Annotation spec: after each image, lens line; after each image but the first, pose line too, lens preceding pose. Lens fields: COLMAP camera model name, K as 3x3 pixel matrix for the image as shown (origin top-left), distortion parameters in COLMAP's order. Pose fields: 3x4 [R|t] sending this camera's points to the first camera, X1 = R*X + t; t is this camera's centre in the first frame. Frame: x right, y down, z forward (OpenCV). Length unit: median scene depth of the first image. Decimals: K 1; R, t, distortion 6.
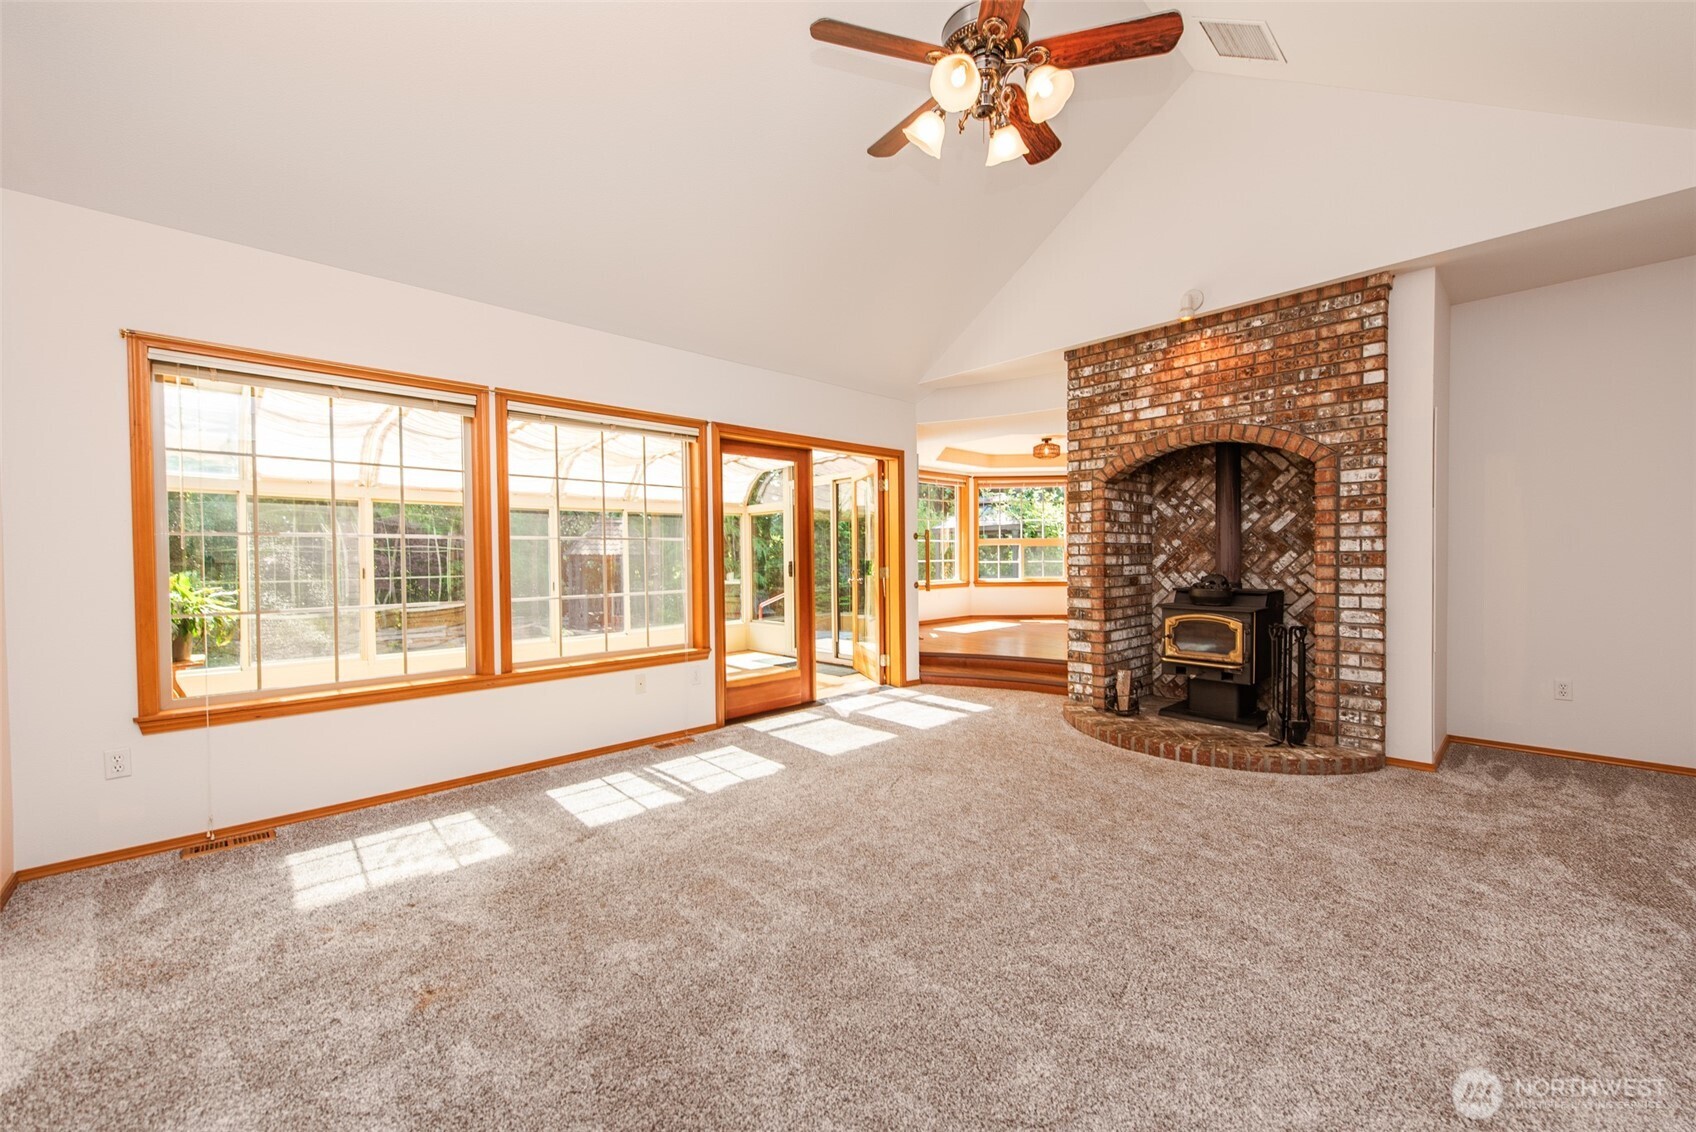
lens RADIAL K [[671.7, 0, 847.3], [0, 671.7, 567.9], [0, 0, 1]] dist [-0.001608, -0.000295]
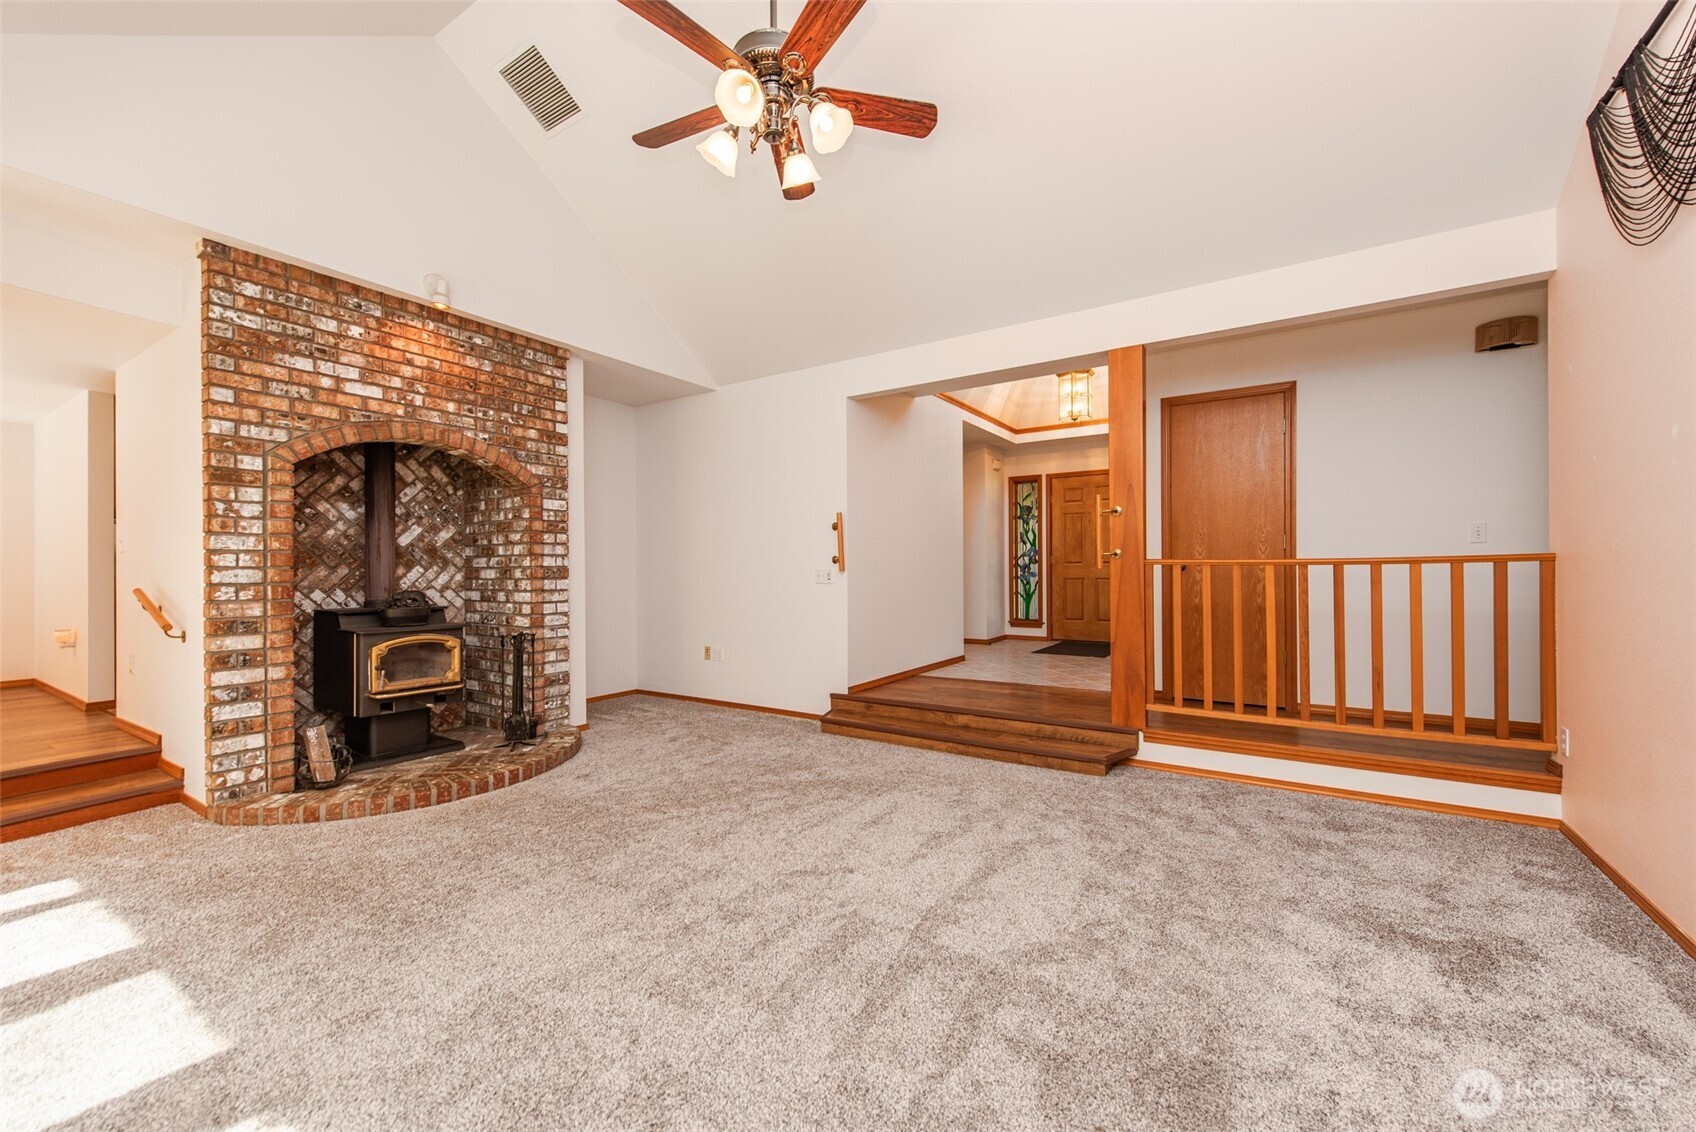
lens RADIAL K [[671.7, 0, 847.9], [0, 671.7, 564.7], [0, 0, 1]] dist [-0.001608, -0.000295]
pose [[-0.254414, 0.017388, 0.966939, -0.477783], [0.024624, 0.999631, -0.011497, -0.000504], [-0.966782, 0.020885, -0.254748, 0.679913]]
